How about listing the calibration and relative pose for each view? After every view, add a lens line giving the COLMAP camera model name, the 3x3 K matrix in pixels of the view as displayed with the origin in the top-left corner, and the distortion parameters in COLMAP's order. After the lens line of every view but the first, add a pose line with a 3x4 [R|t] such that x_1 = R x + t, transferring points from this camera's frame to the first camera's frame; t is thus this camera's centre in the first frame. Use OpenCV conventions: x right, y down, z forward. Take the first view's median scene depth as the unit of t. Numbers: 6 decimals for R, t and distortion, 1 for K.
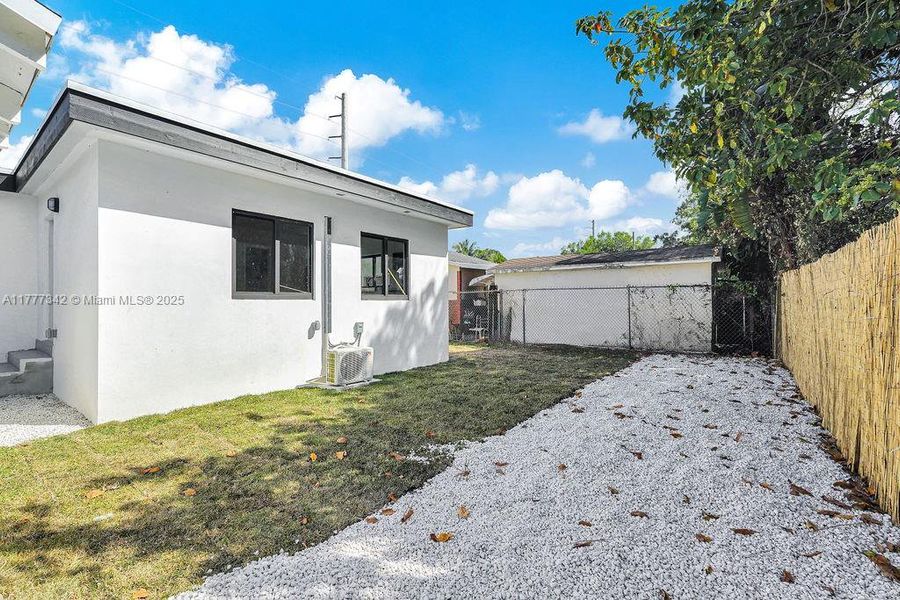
lens RADIAL K [[413.9, 0, 444.6], [0, 413.9, 304.8], [0, 0, 1]] dist [-0.022097, 0.012086]
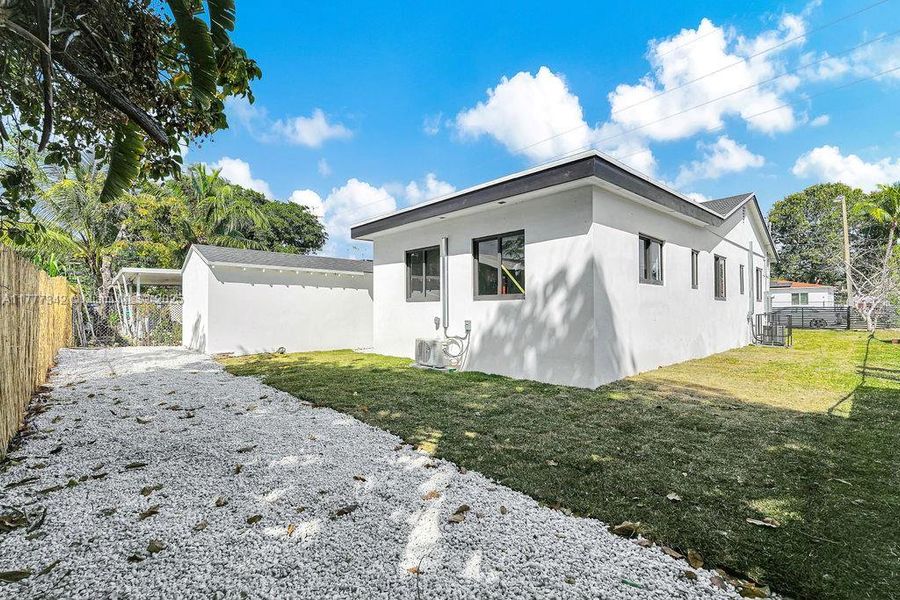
lens RADIAL K [[413.9, 0, 444.6], [0, 413.9, 304.8], [0, 0, 1]] dist [-0.022097, 0.012086]
pose [[-0.128827, -0.021437, -0.991435, 0.843684], [0.022422, 0.999448, -0.024523, 0.027058], [0.991414, -0.025389, -0.128275, 0.980070]]
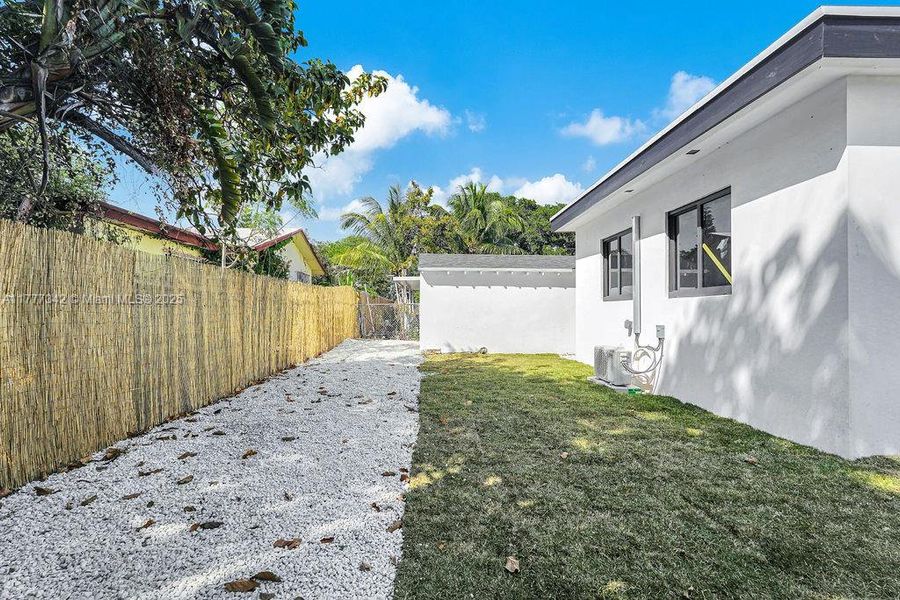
lens RADIAL K [[413.9, 0, 444.6], [0, 413.9, 304.8], [0, 0, 1]] dist [-0.022097, 0.012086]
pose [[-0.736654, -0.024166, -0.675838, 0.607520], [0.004692, 0.999155, -0.040842, 0.034249], [0.676253, -0.033258, -0.735918, 1.191822]]
